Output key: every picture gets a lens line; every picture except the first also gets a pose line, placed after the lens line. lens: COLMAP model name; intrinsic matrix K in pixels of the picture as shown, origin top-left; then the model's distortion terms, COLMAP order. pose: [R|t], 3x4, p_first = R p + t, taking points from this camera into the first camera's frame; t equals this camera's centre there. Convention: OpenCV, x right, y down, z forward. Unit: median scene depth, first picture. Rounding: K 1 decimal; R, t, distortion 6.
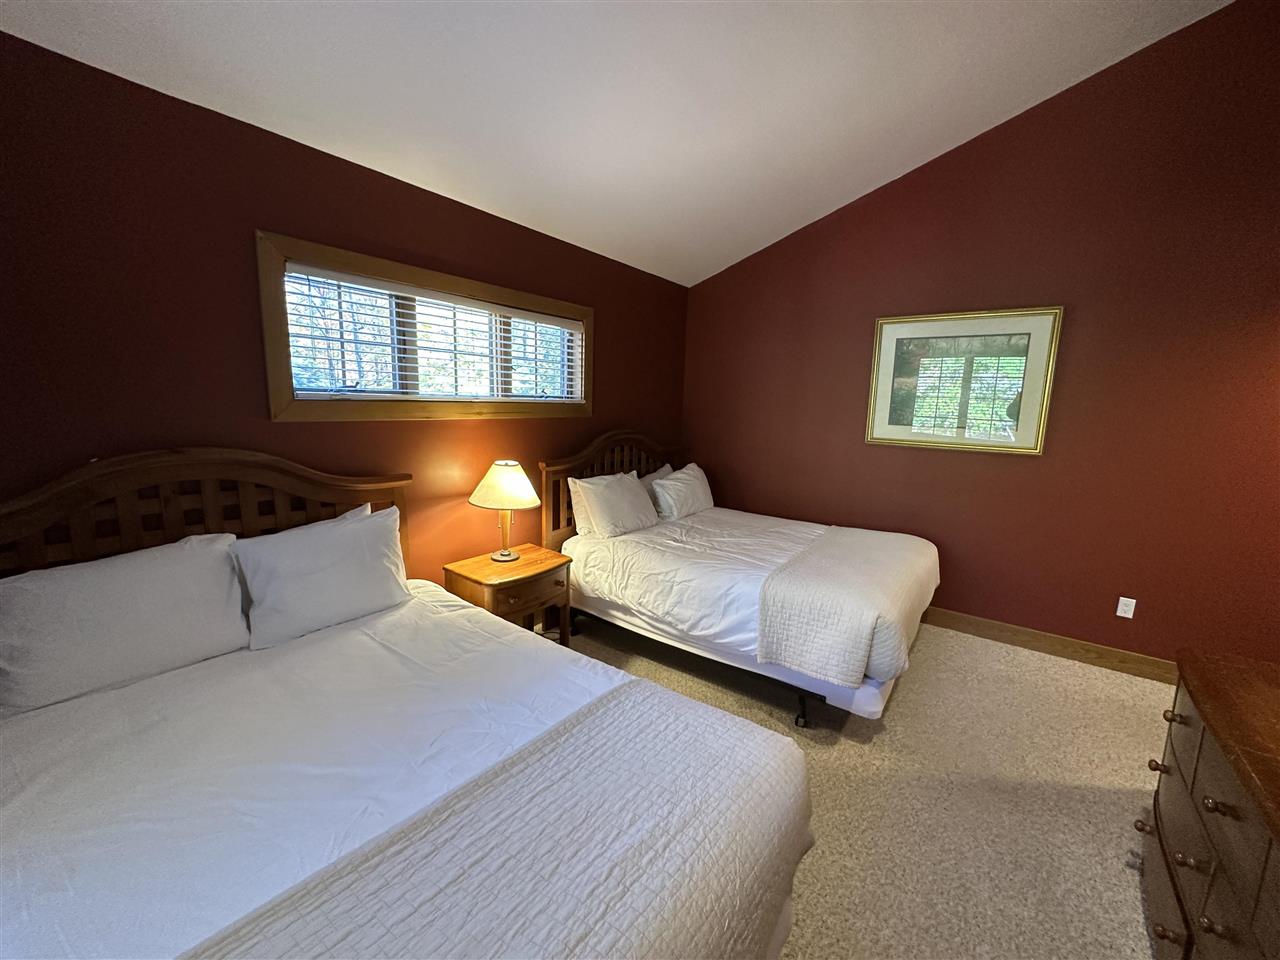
lens RADIAL K [[511.1, 0, 645.6], [0, 511.1, 485.7], [0, 0, 1]] dist [-0.004216, 0.001093]
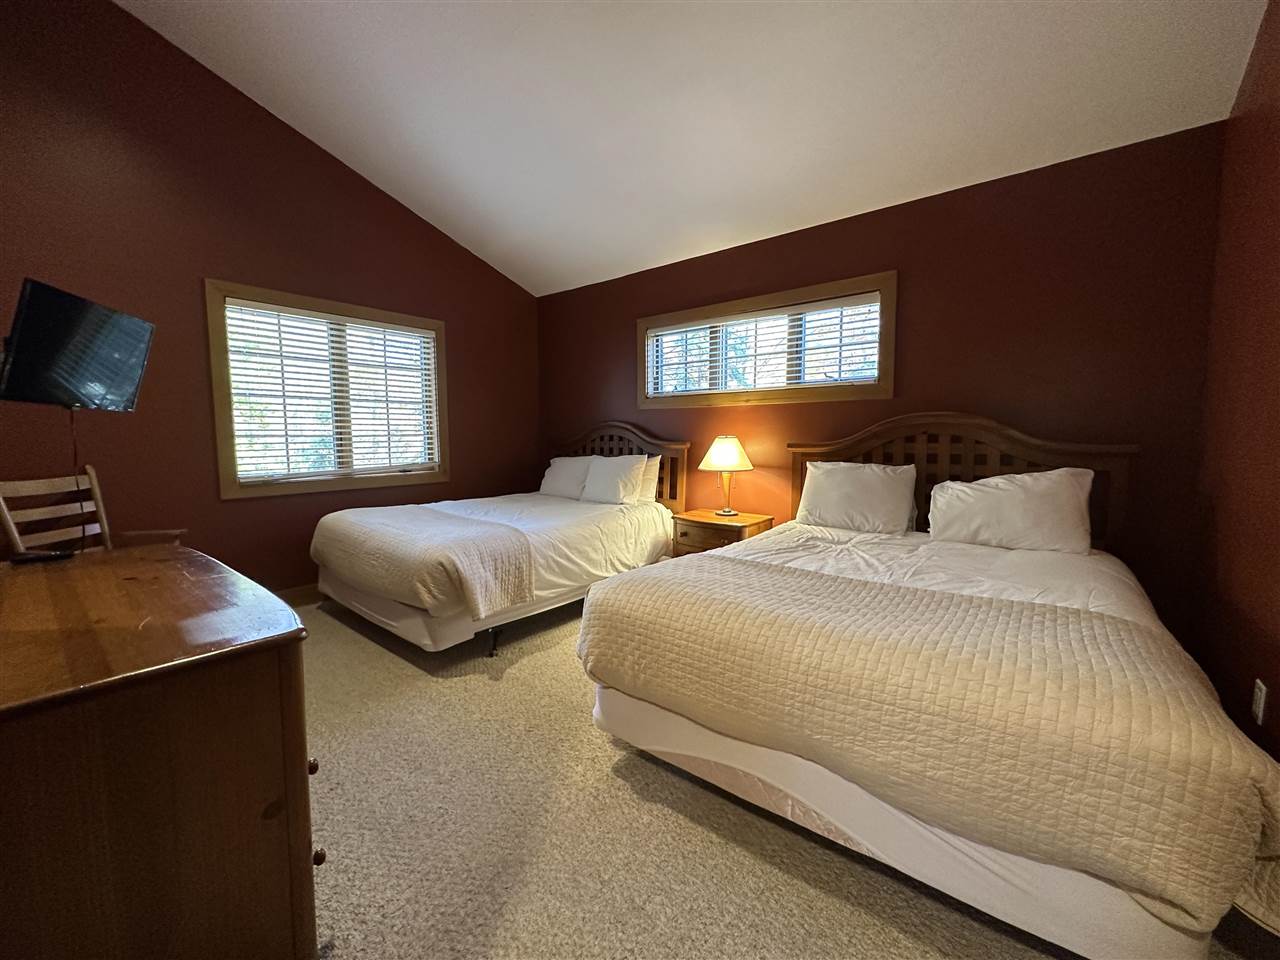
lens RADIAL K [[511.1, 0, 647.4], [0, 511.1, 477.2], [0, 0, 1]] dist [-0.004216, 0.001093]
pose [[-0.033663, 0.065679, -0.997273, 0.928454], [-0.148857, 0.986379, 0.069986, -0.003216], [0.988286, 0.150807, -0.023427, 0.785333]]
